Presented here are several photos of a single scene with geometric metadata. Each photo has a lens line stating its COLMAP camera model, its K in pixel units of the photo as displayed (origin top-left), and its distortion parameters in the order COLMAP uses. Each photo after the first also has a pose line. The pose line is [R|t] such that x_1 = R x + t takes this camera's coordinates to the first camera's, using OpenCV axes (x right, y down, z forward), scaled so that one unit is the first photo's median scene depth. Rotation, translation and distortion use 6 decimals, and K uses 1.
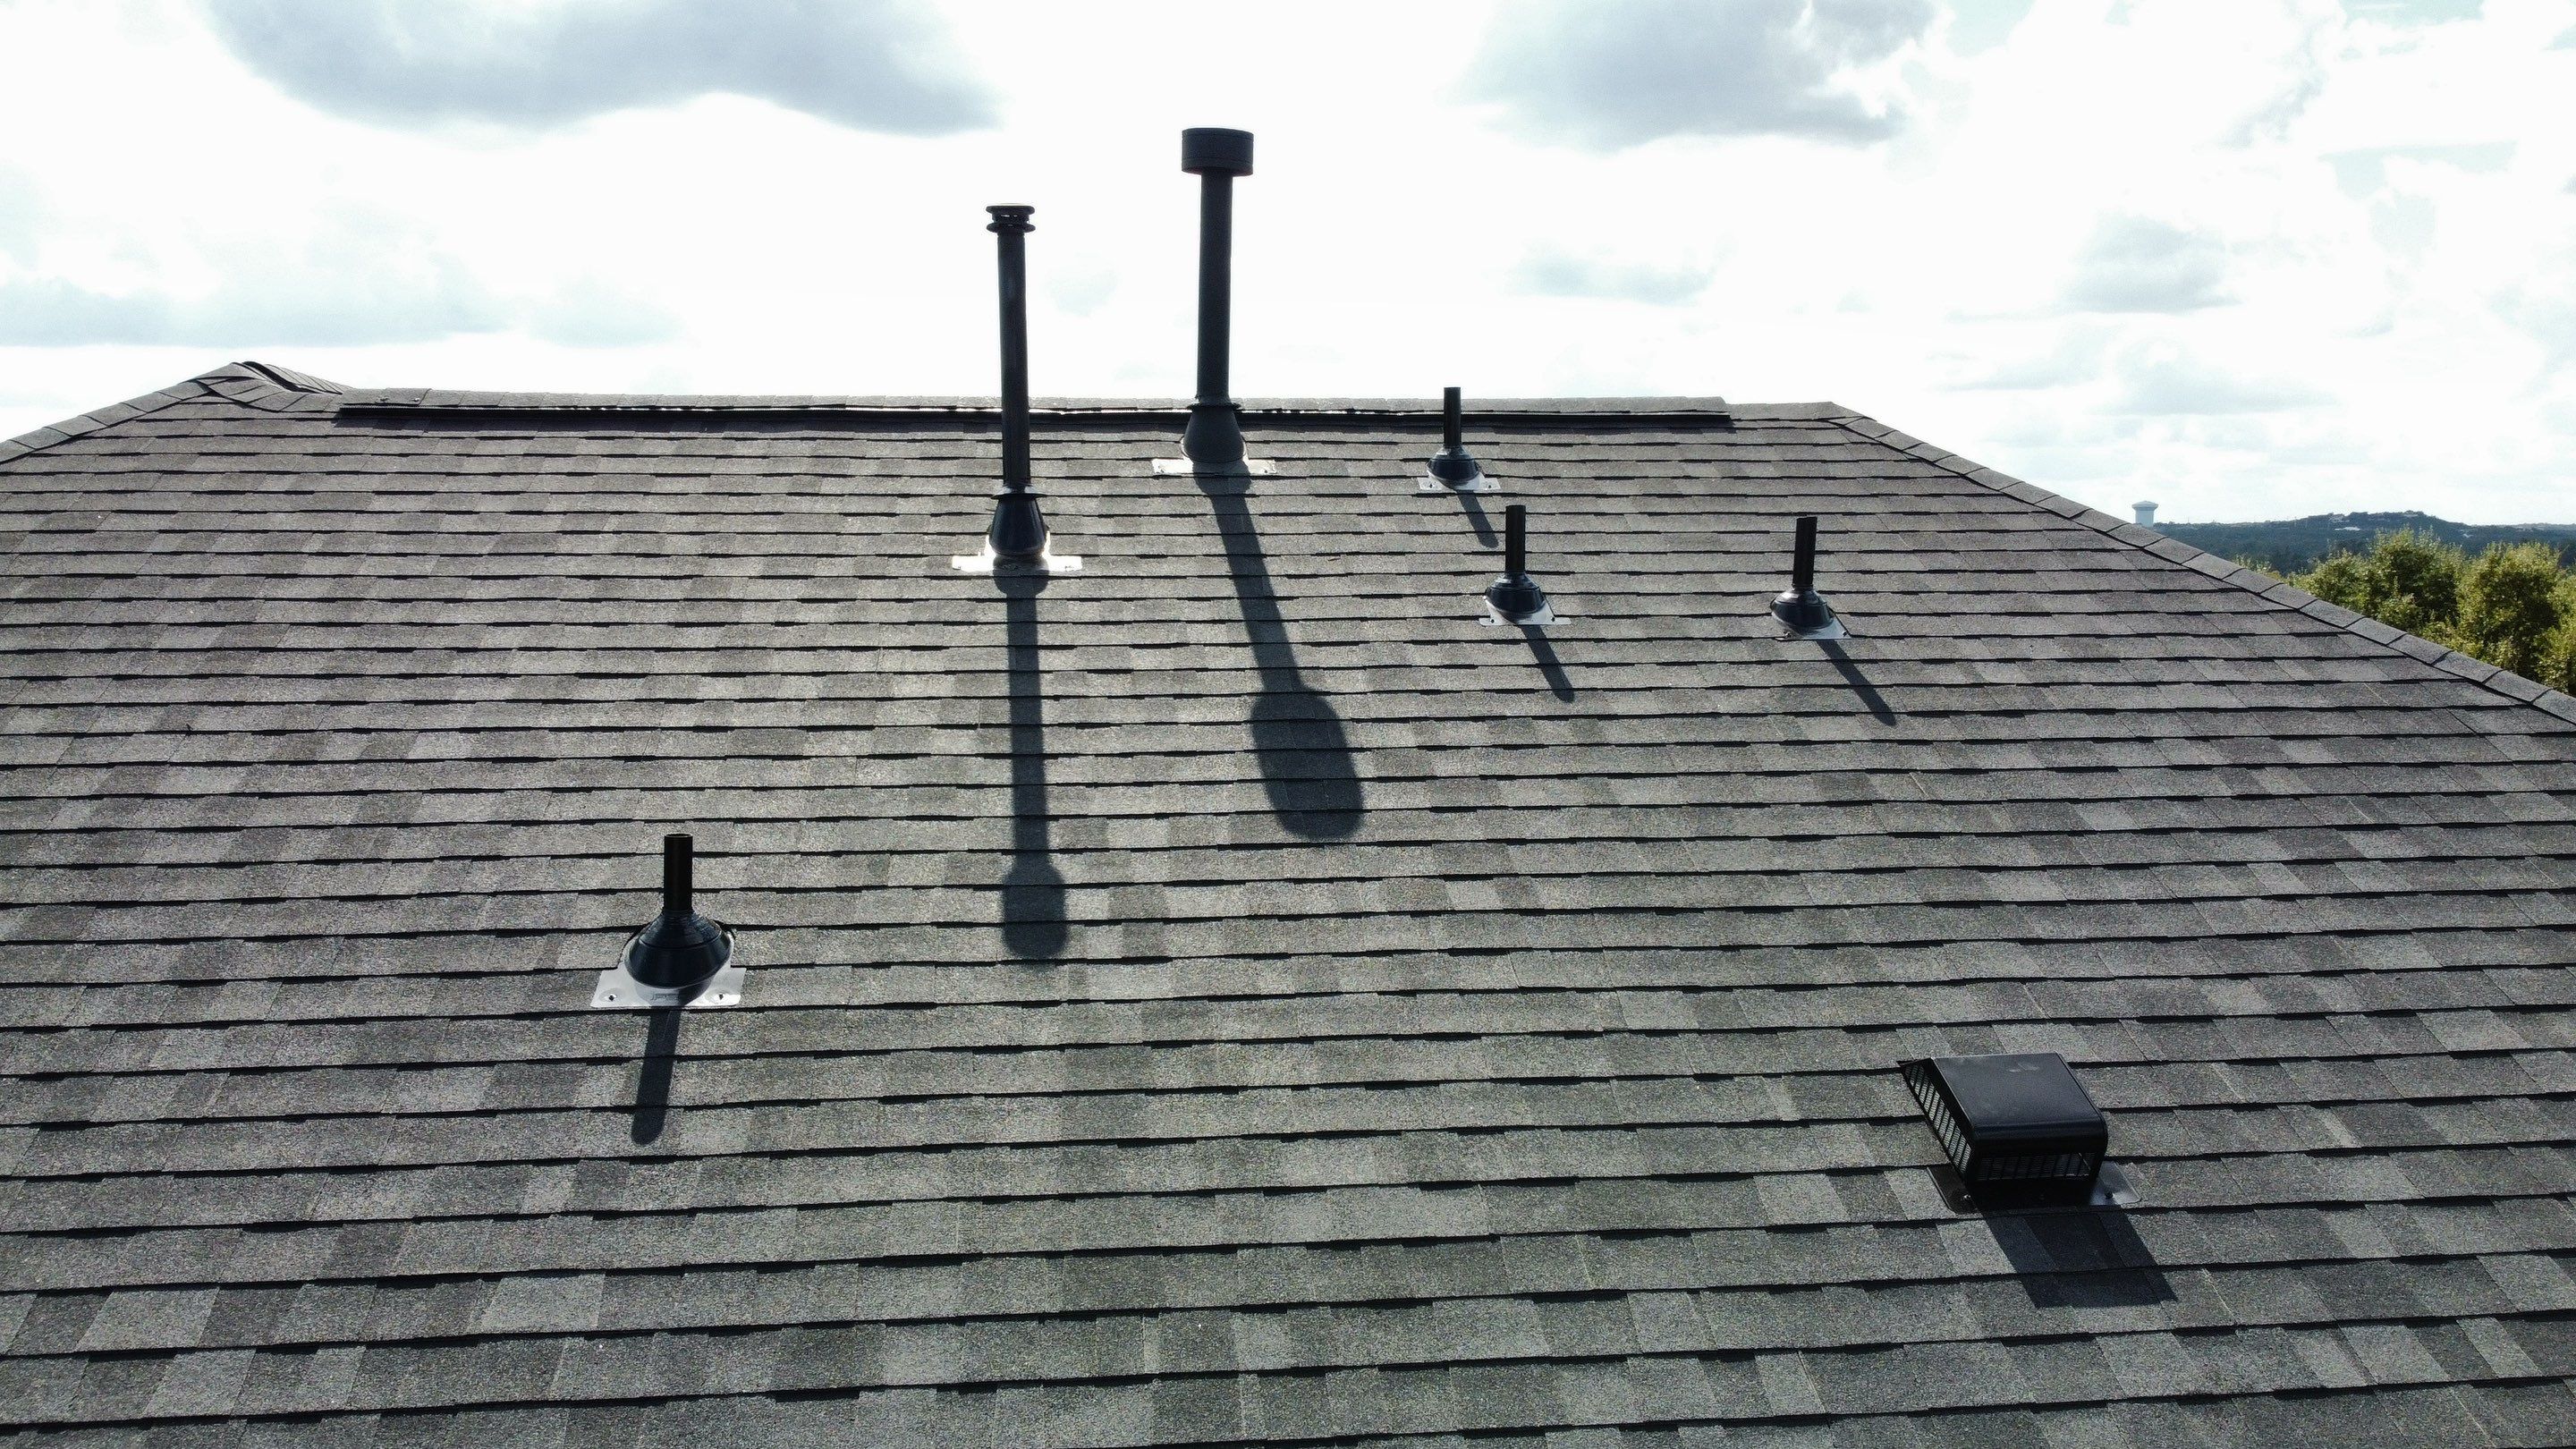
lens RADIAL K [[1954.3, 0, 1298.8], [0, 1954.3, 728.9], [0, 0, 1]] dist [-0.001442, -0.001272]
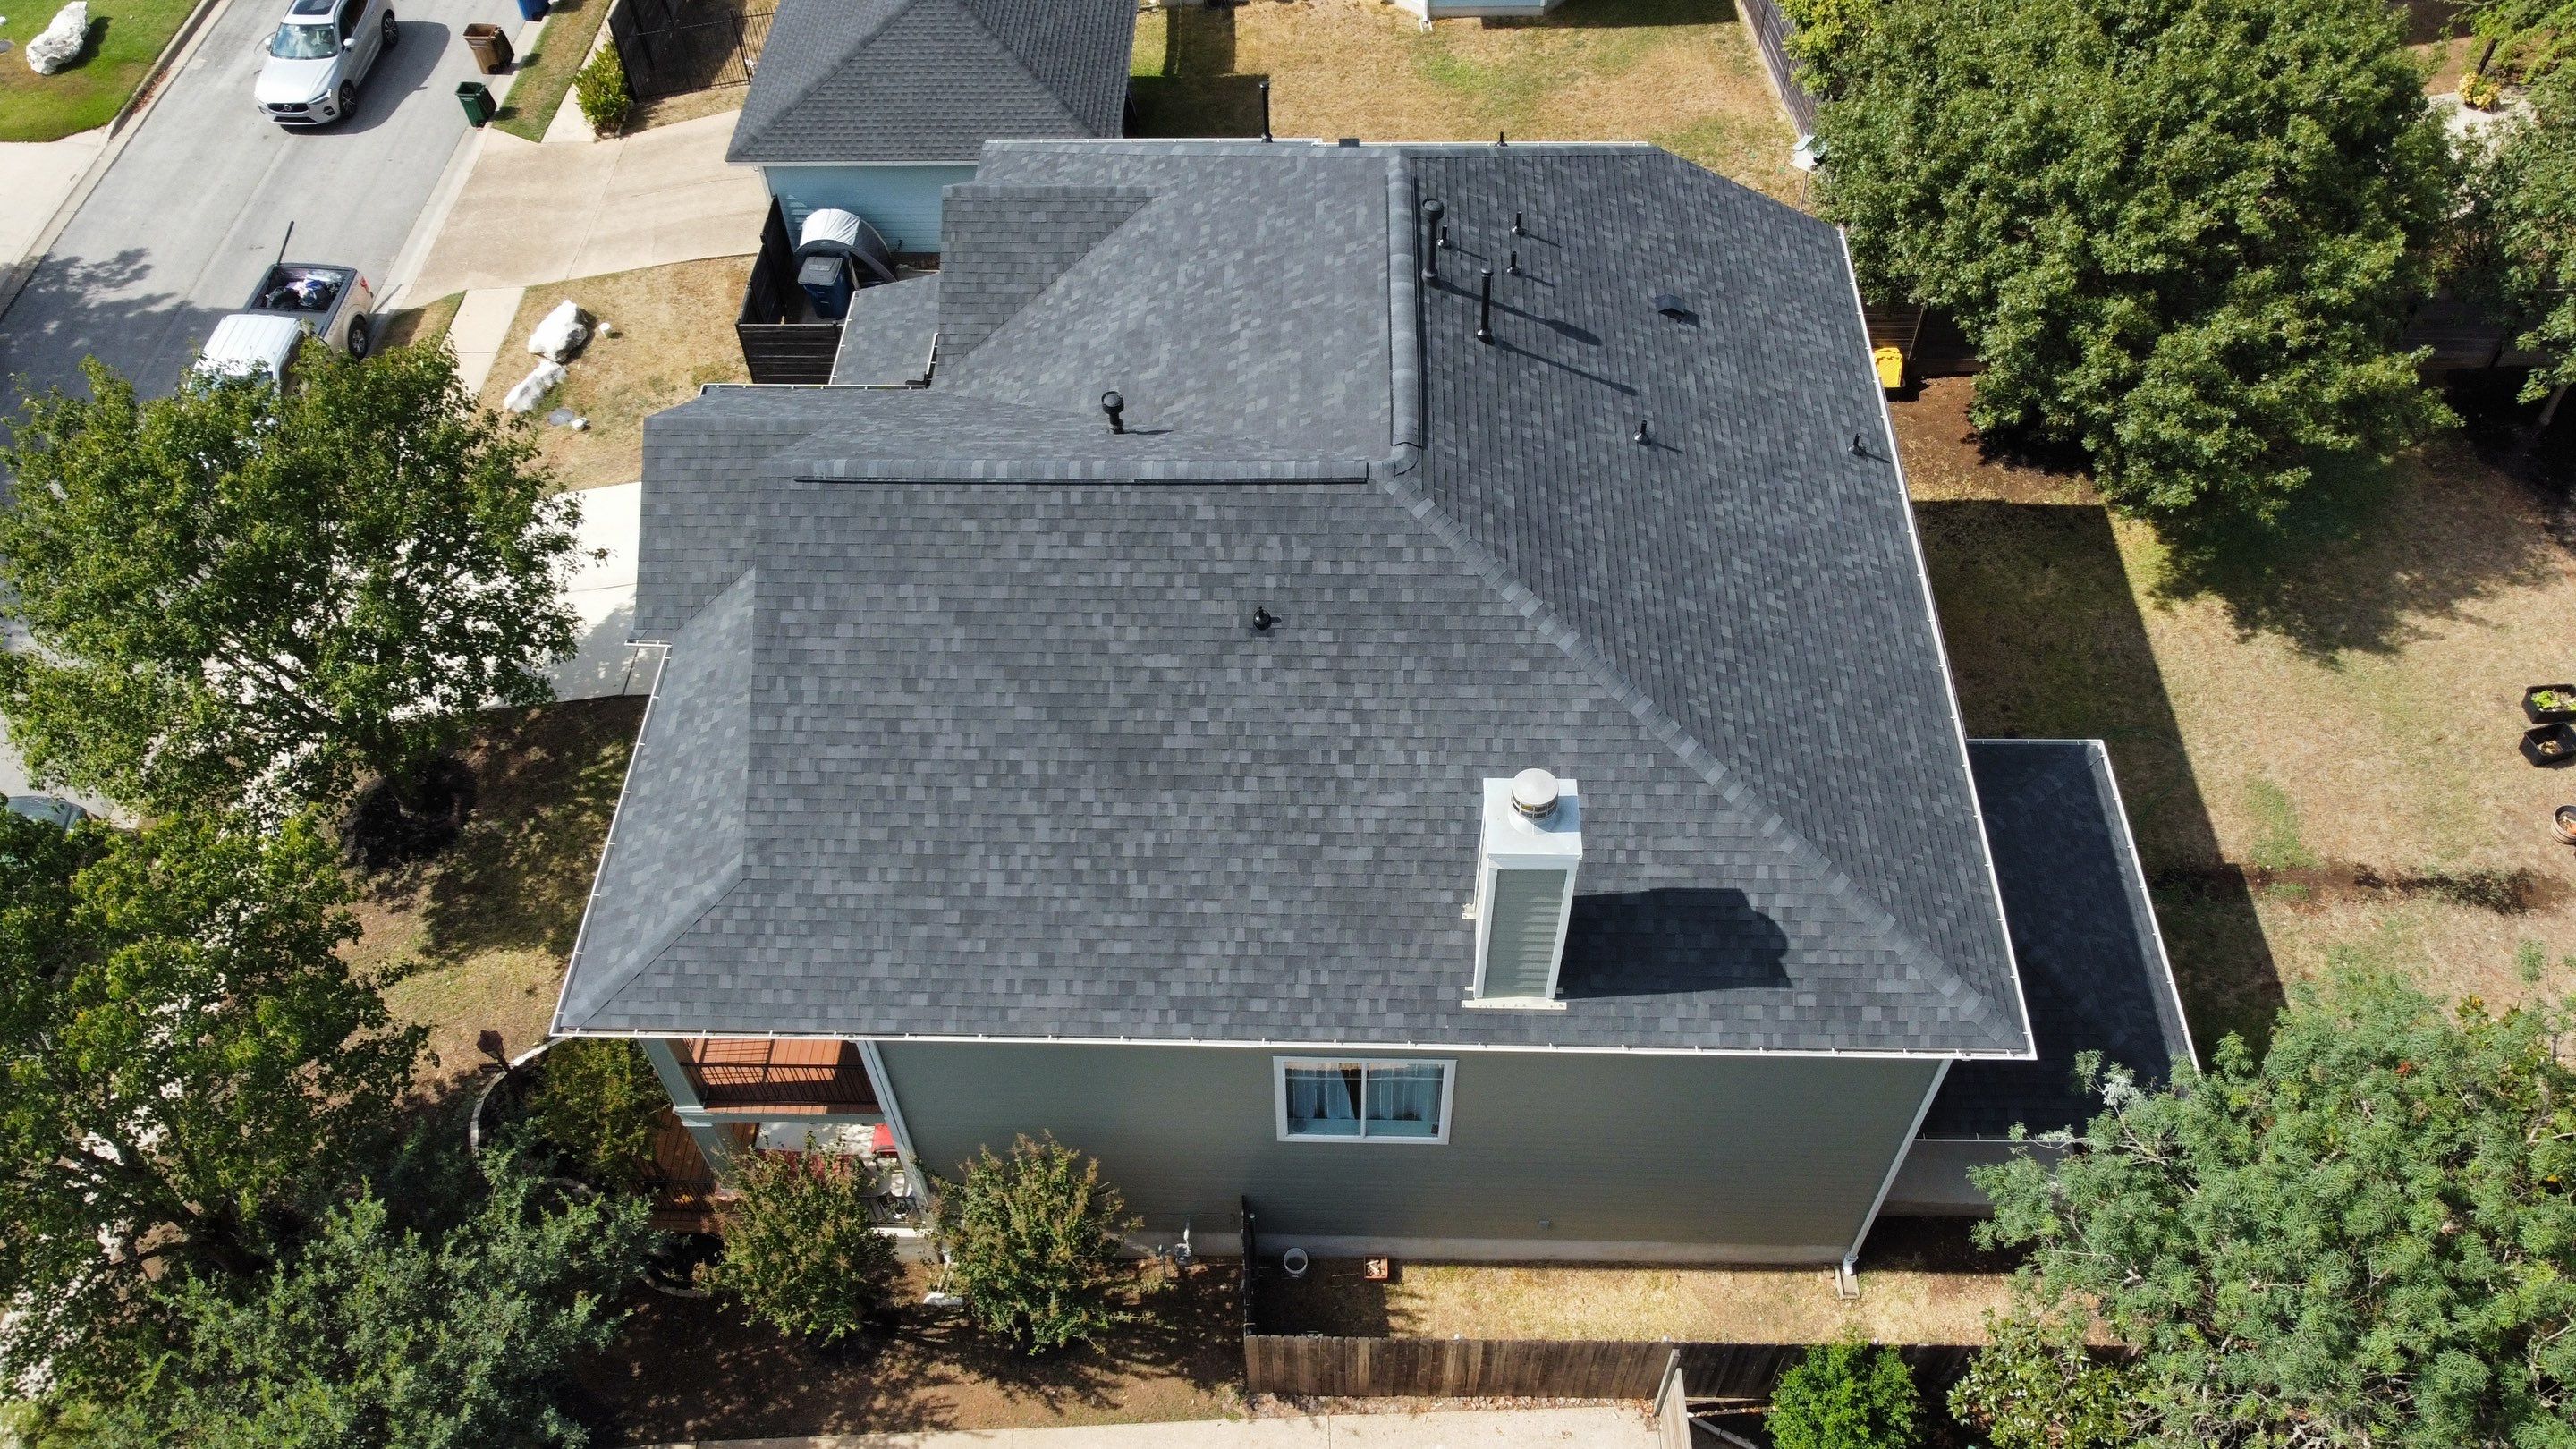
lens RADIAL K [[1950.9, 0, 1283.0], [0, 1950.9, 744.2], [0, 0, 1]] dist [0.008823, -0.014456]
pose [[0.141046, -0.774911, 0.616132, -2.893823], [0.108074, 0.630686, 0.768476, -2.349882], [-0.984086, -0.041803, 0.172704, 0.654705]]
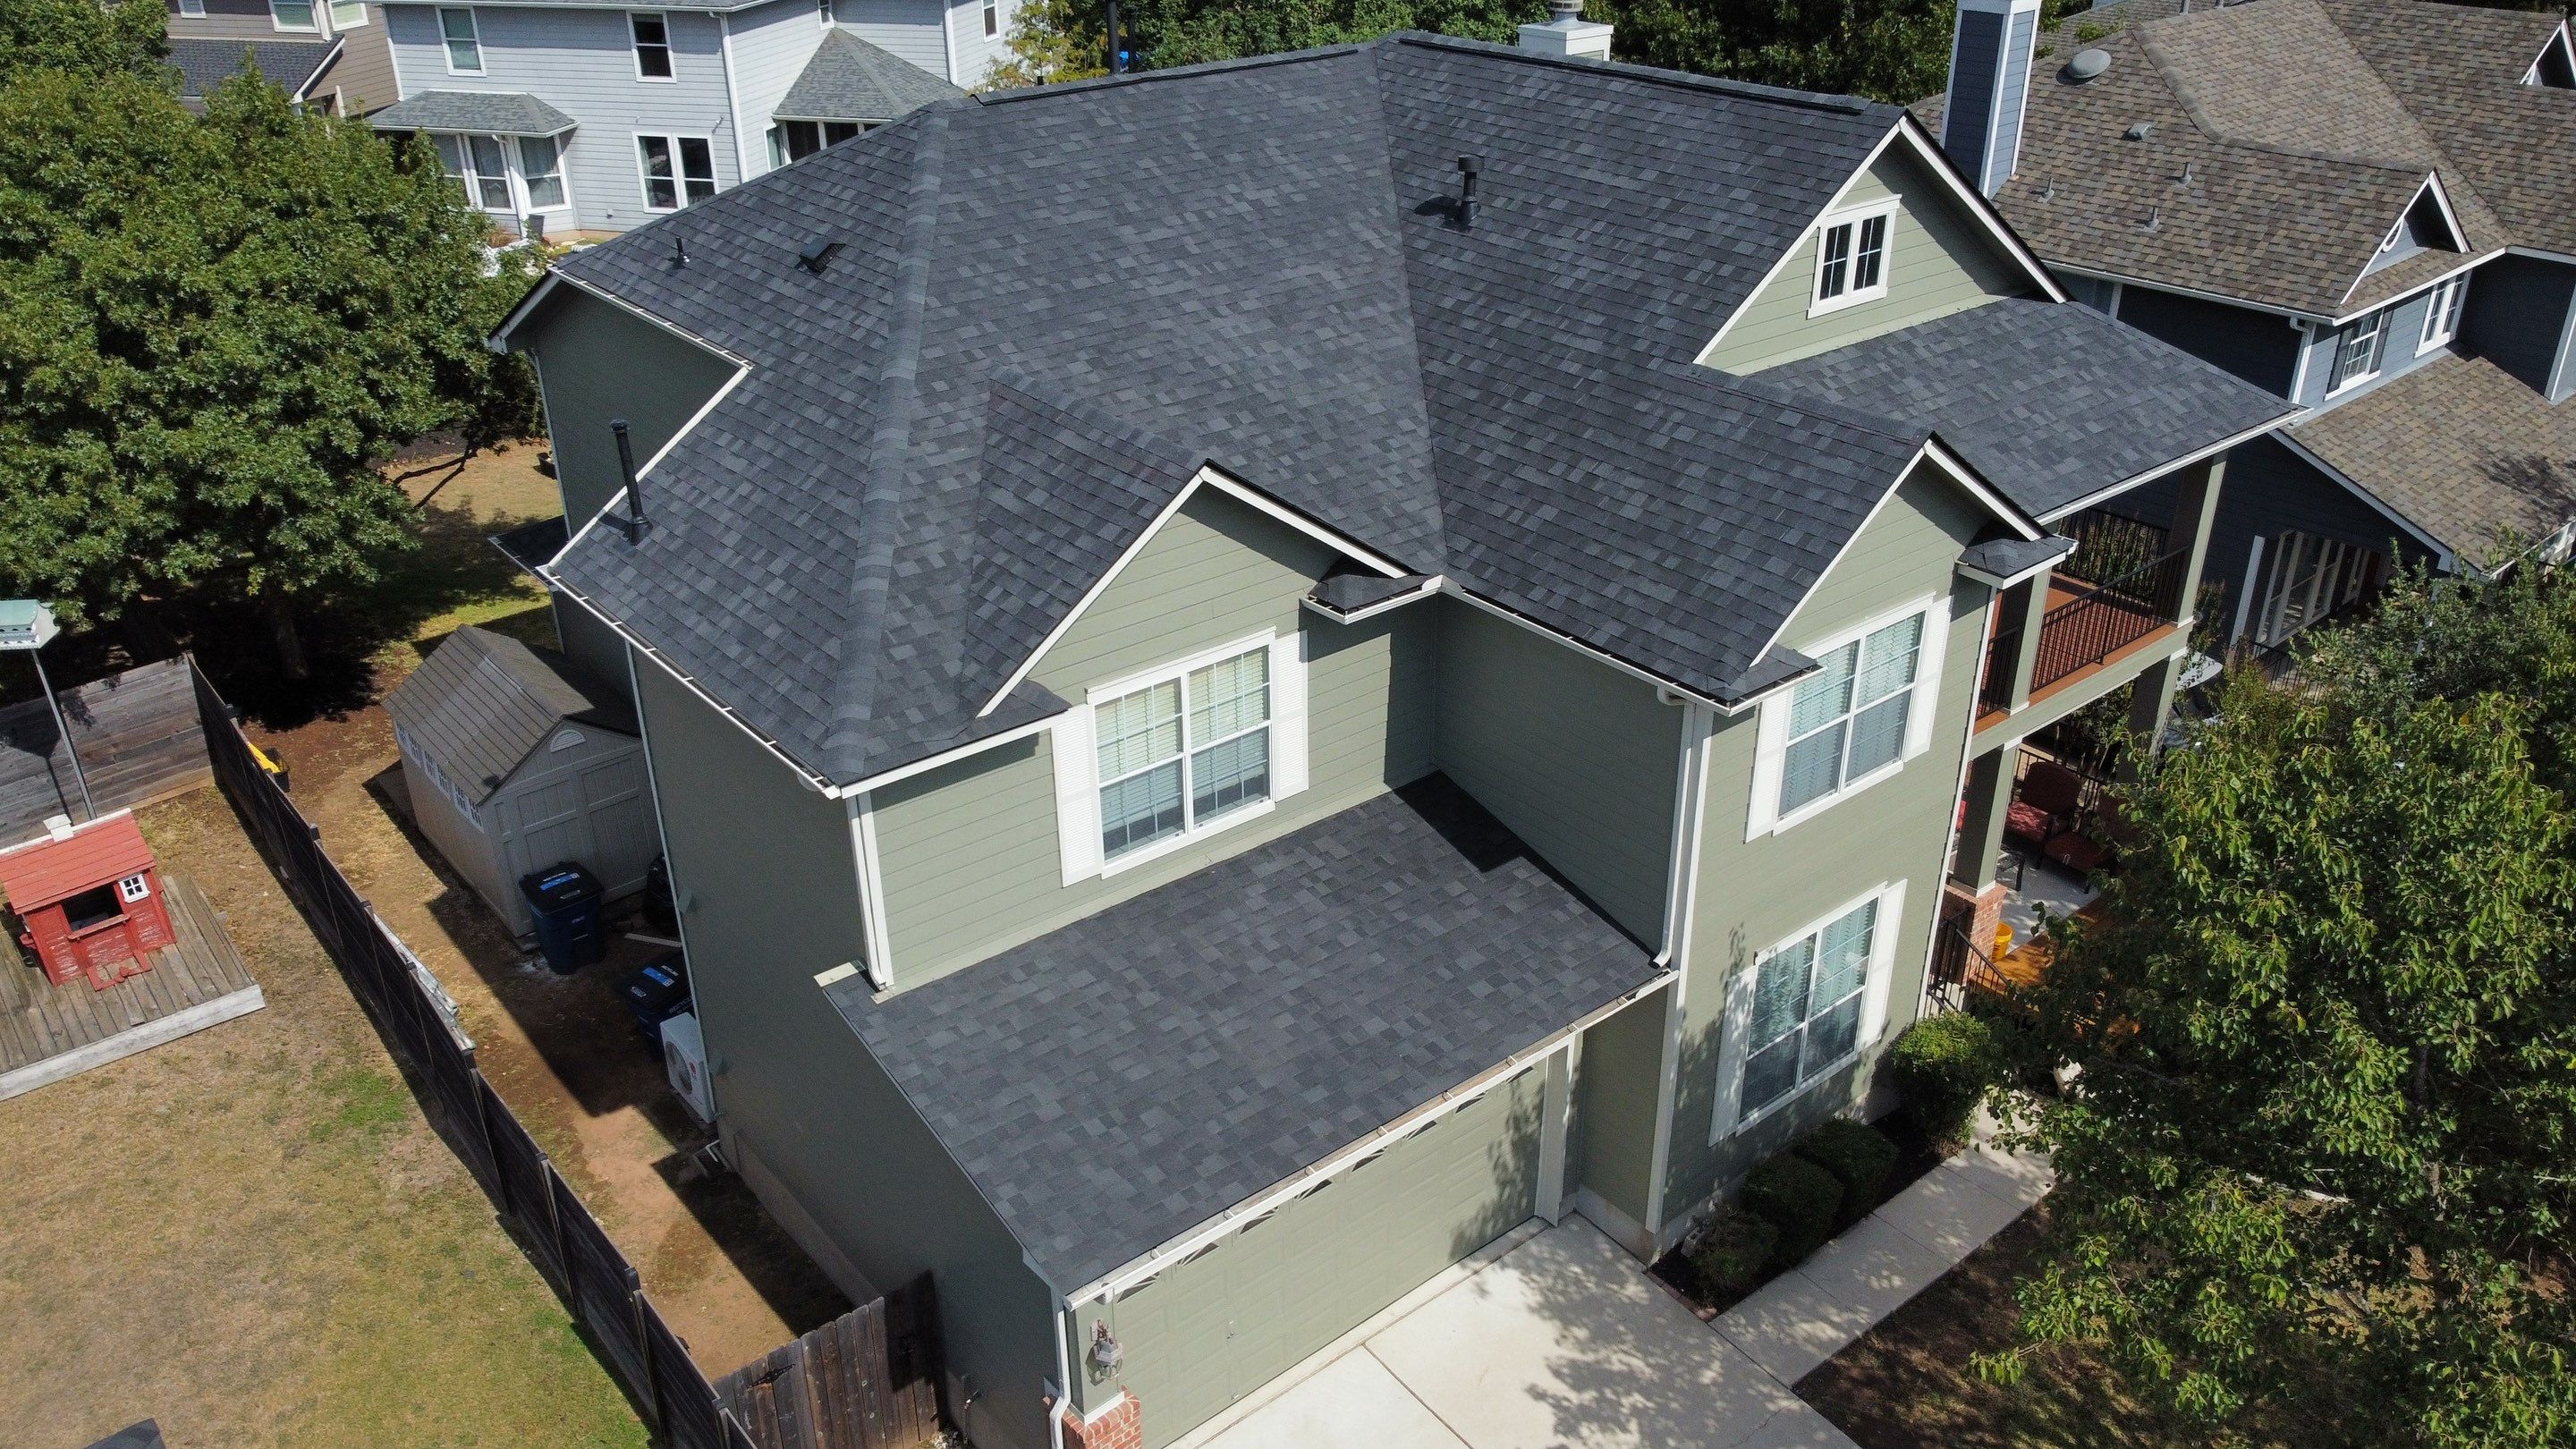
lens RADIAL K [[1950.9, 0, 1287.2], [0, 1950.9, 747.7], [0, 0, 1]] dist [0.008823, -0.014456]
pose [[-0.837844, 0.262774, -0.478506, 1.490548], [-0.036331, 0.847745, 0.529158, -0.915023], [0.544700, 0.460737, -0.700731, 3.853278]]
